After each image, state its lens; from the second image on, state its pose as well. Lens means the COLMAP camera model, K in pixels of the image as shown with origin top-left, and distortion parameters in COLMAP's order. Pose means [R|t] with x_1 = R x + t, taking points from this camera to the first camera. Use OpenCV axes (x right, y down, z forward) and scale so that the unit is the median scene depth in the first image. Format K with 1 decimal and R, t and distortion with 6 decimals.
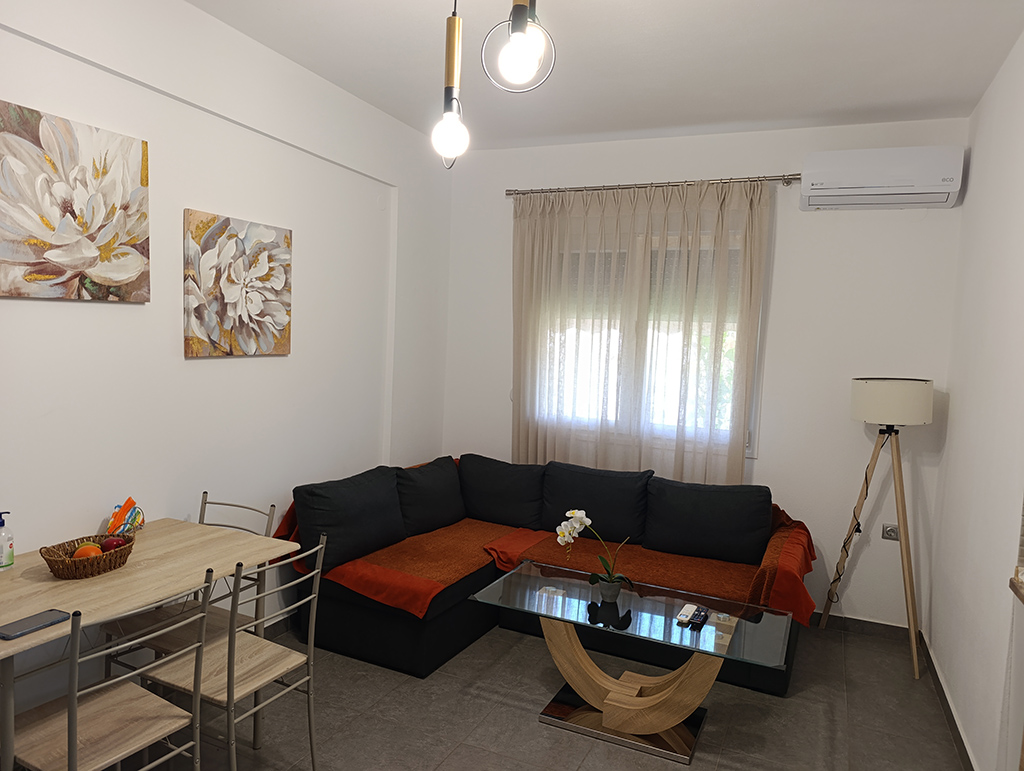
lens RADIAL K [[694.9, 0, 521.9], [0, 694.9, 387.7], [0, 0, 1]] dist [0.030878, -0.045604]
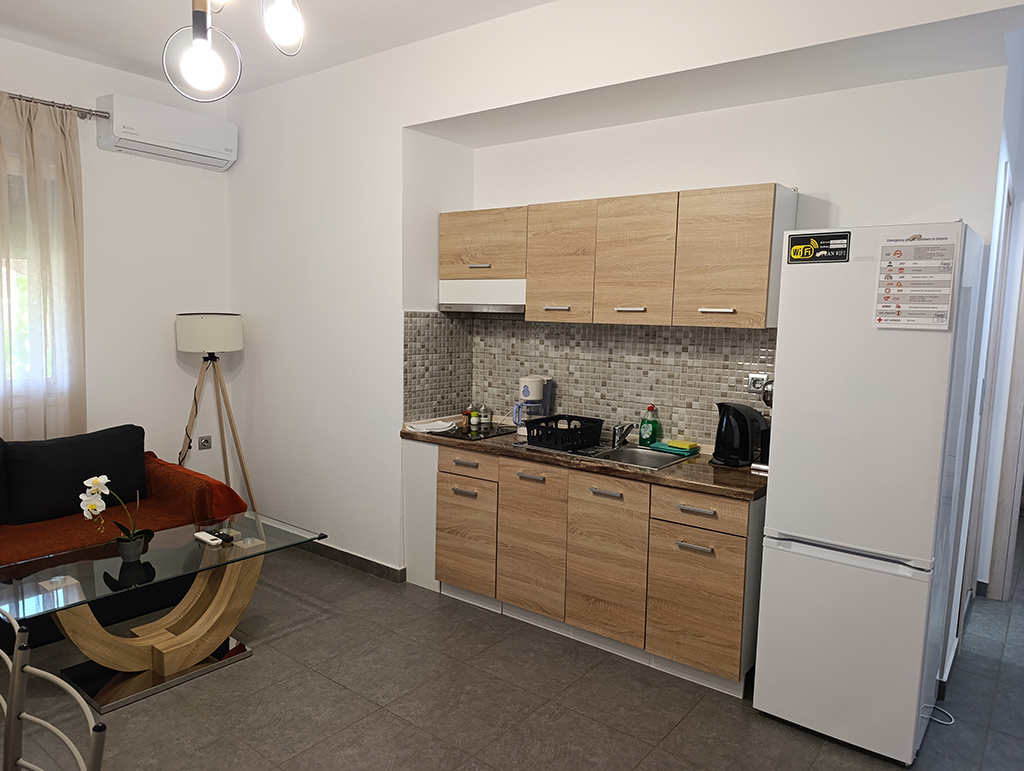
lens RADIAL K [[694.9, 0, 512.5], [0, 694.9, 390.8], [0, 0, 1]] dist [0.030878, -0.045604]
pose [[0.244367, -0.150802, 0.957885, -0.476579], [0.048986, 0.988492, 0.143123, -0.026567], [-0.968445, 0.011948, 0.248942, 0.193542]]
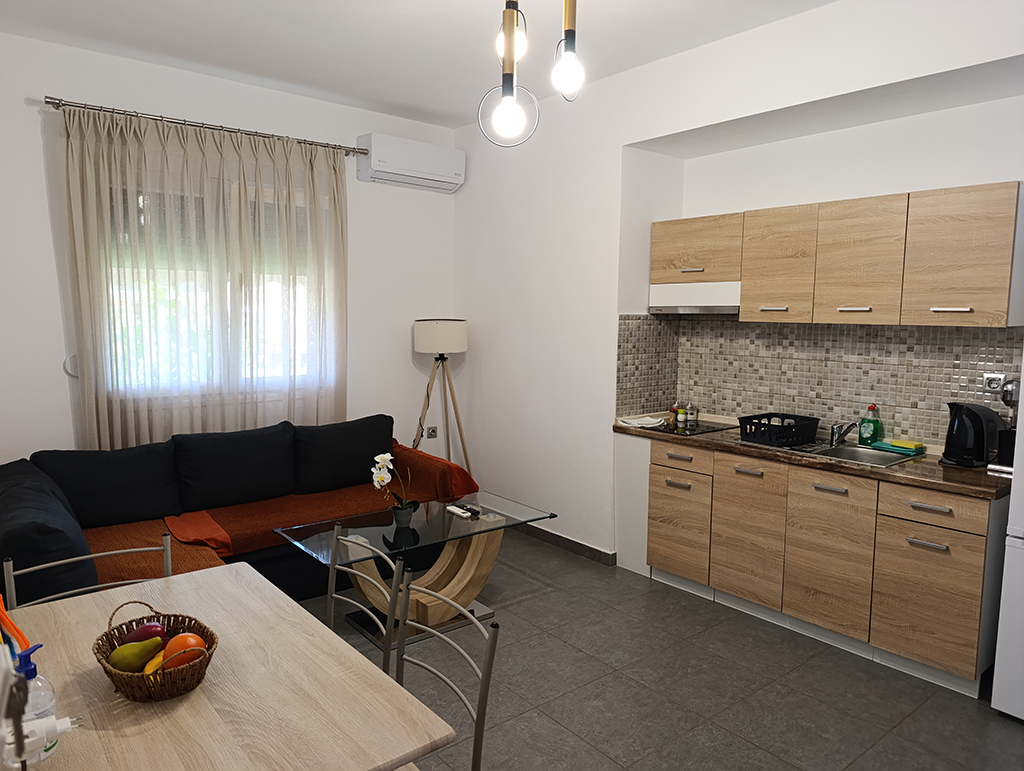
lens RADIAL K [[694.9, 0, 512.4], [0, 694.9, 386.3], [0, 0, 1]] dist [0.030878, -0.045604]
pose [[0.454409, -0.137424, 0.880129, -0.580449], [0.067672, 0.990499, 0.119718, -0.034101], [-0.888219, 0.005159, 0.459391, 0.241864]]
